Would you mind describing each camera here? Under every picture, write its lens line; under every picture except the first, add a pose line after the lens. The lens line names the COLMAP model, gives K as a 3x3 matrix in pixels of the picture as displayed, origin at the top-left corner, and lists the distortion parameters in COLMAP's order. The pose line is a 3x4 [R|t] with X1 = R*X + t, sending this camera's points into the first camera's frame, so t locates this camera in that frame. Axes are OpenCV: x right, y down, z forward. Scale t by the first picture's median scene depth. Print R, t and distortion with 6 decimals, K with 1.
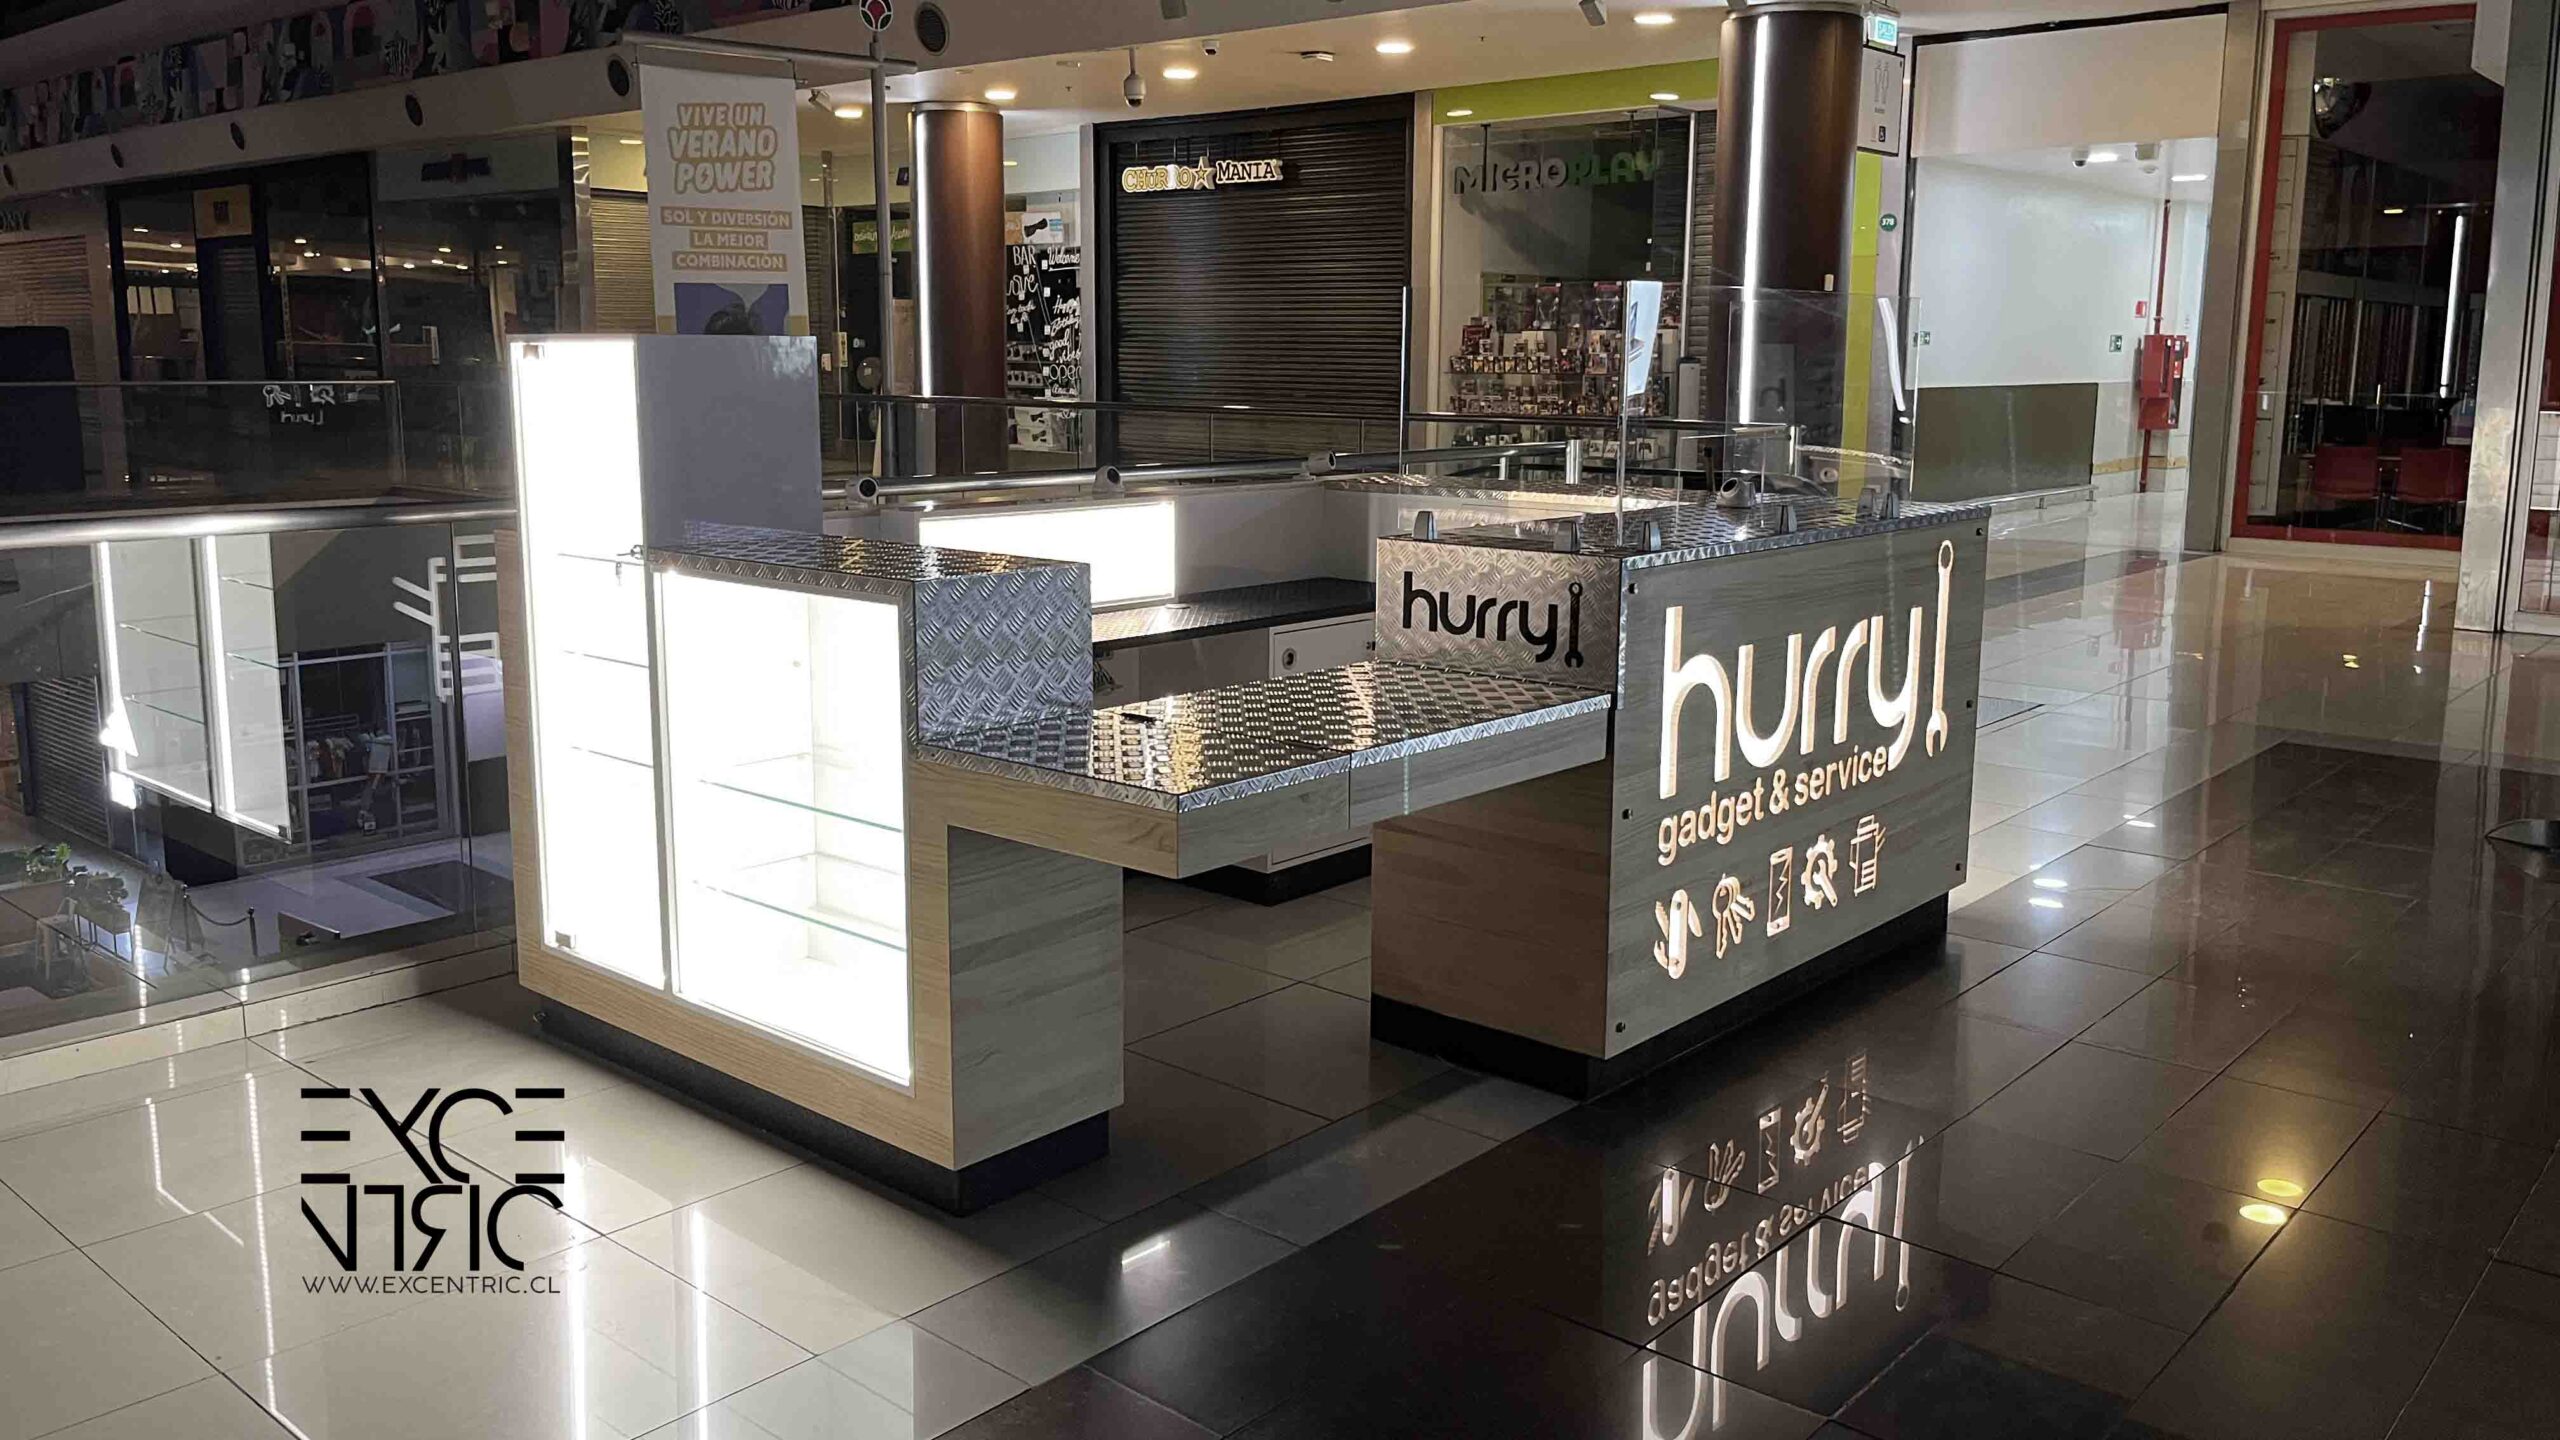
lens RADIAL K [[2020.9, 0, 1280.0], [0, 2020.9, 720.0], [0, 0, 1]] dist [0.033012, -0.006125]
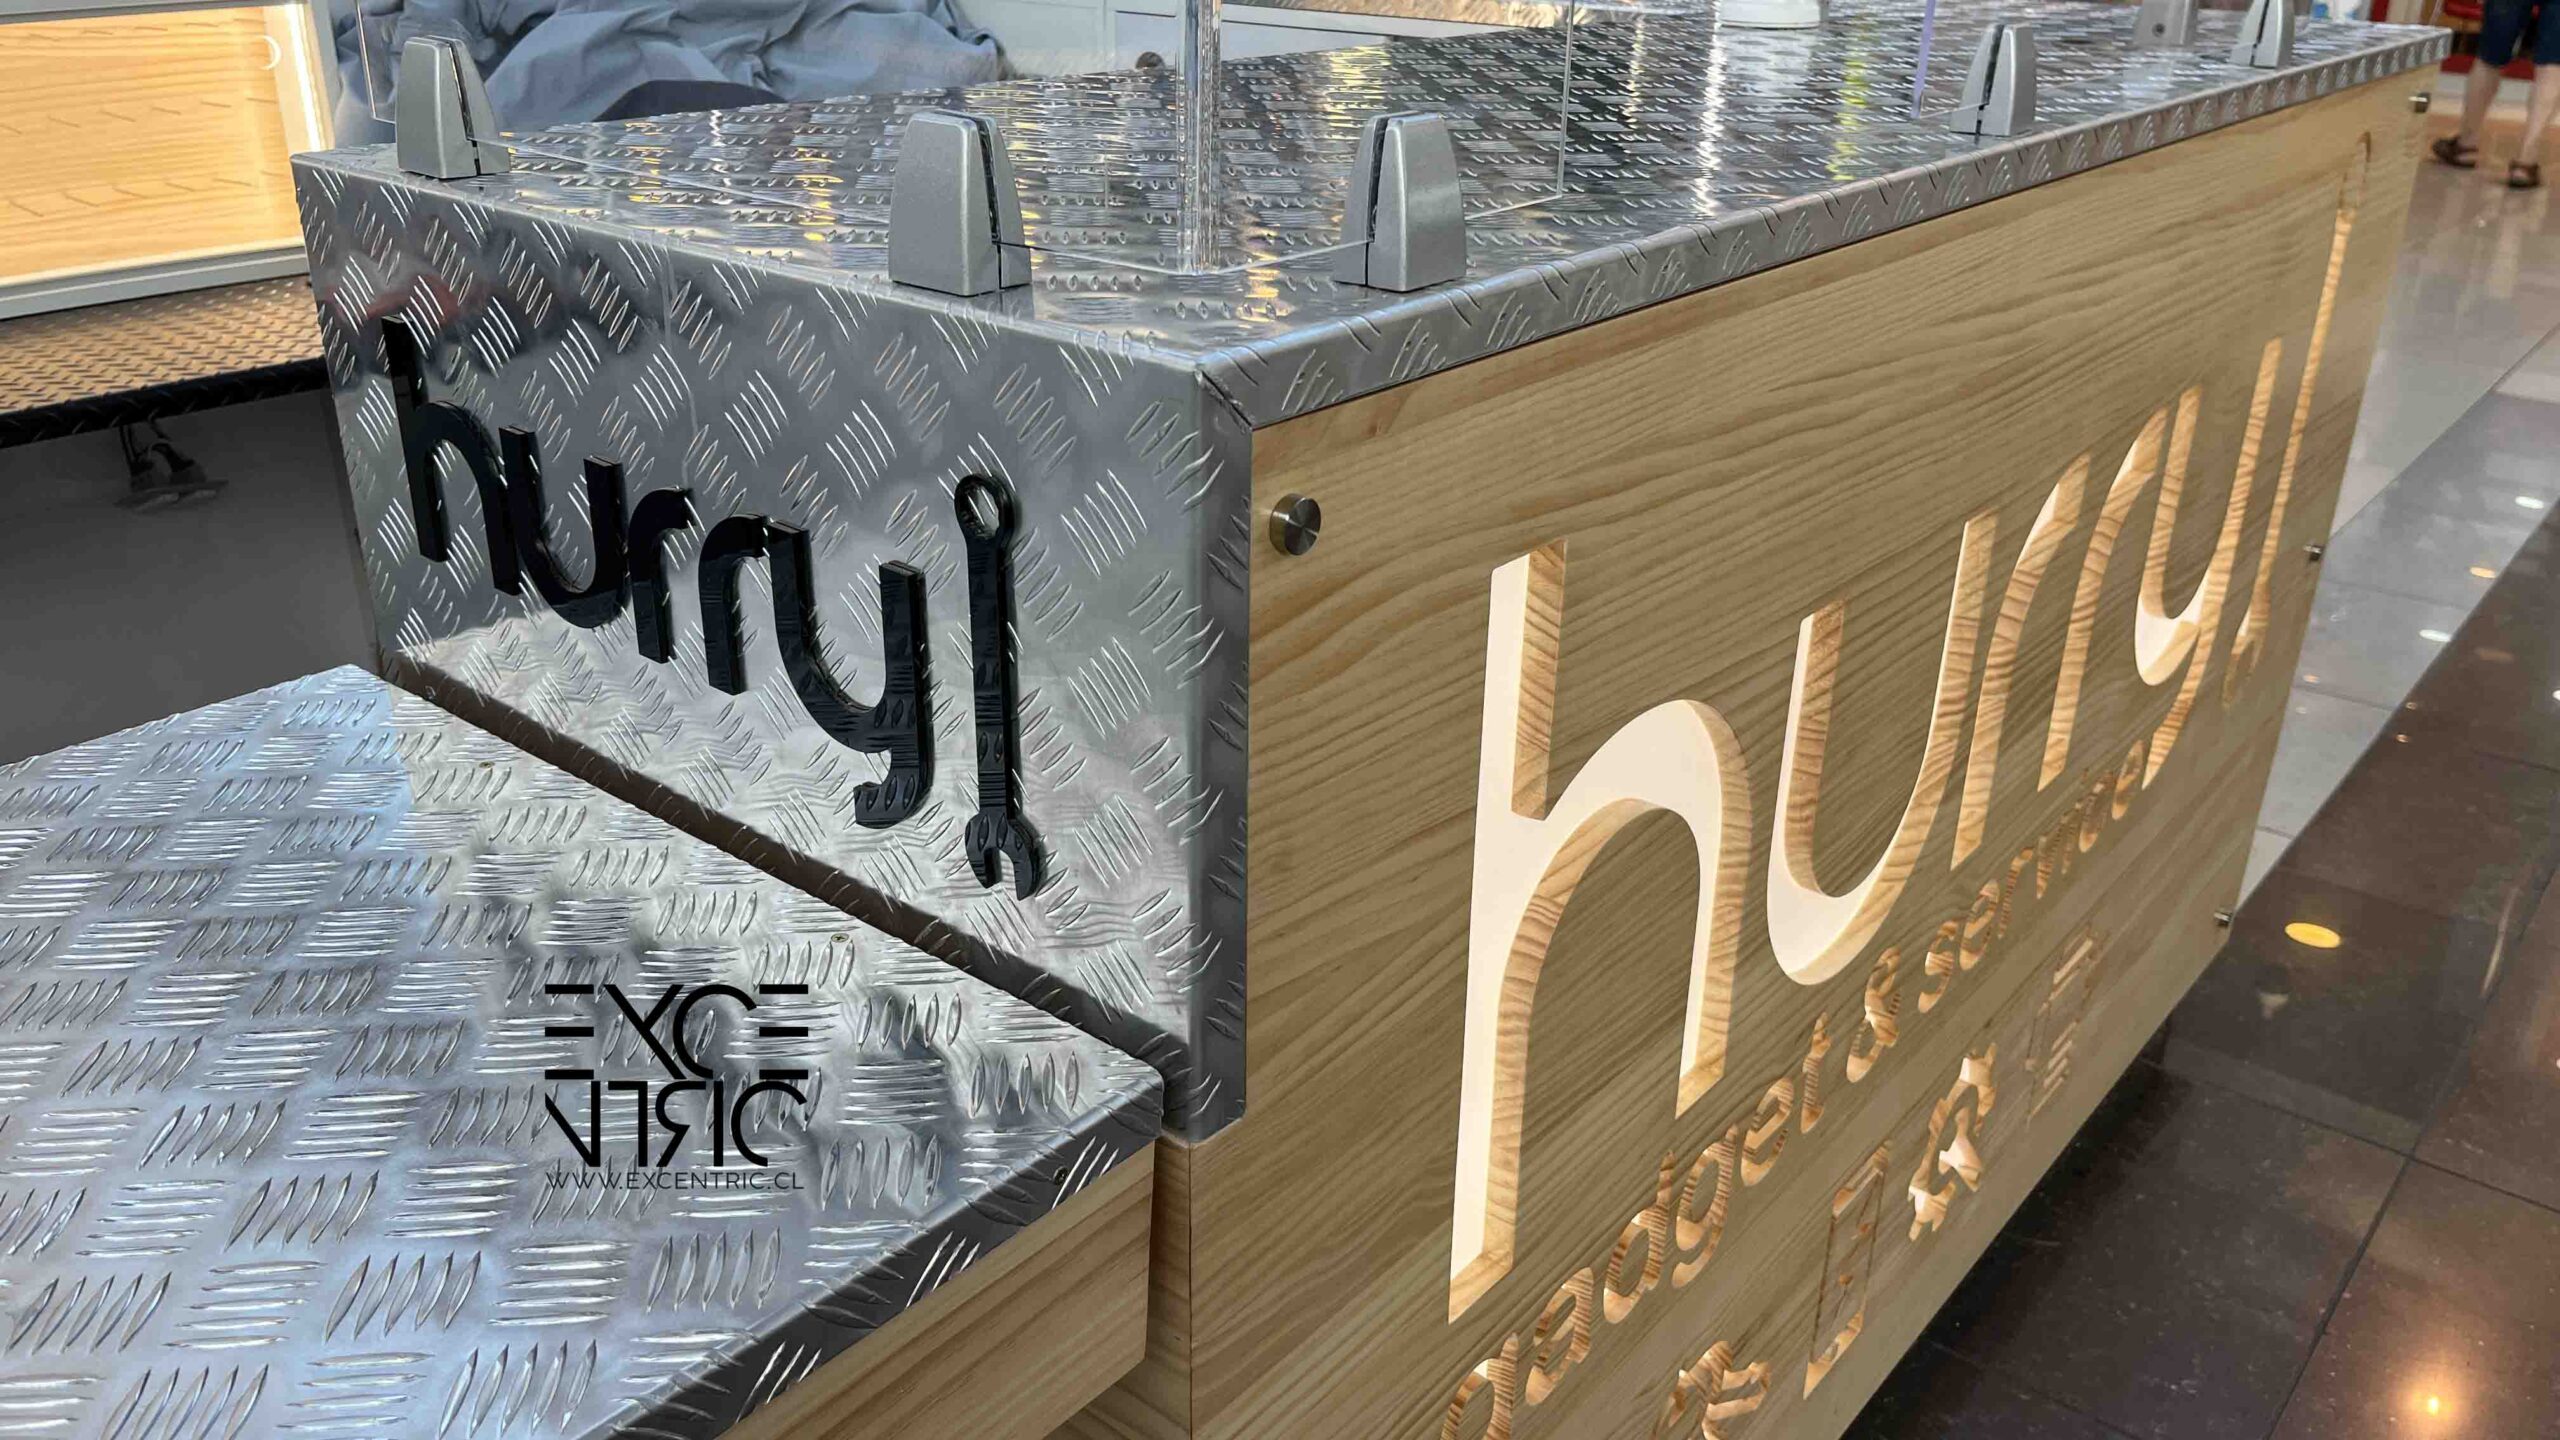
lens RADIAL K [[2020.9, 0, 1280.0], [0, 2020.9, 720.0], [0, 0, 1]] dist [0.033012, -0.006125]
pose [[0.998987, -0.016216, 0.041977, 0.158901], [0.005673, 0.970759, 0.239990, -0.087241], [-0.044642, -0.239508, 0.969867, 0.783453]]
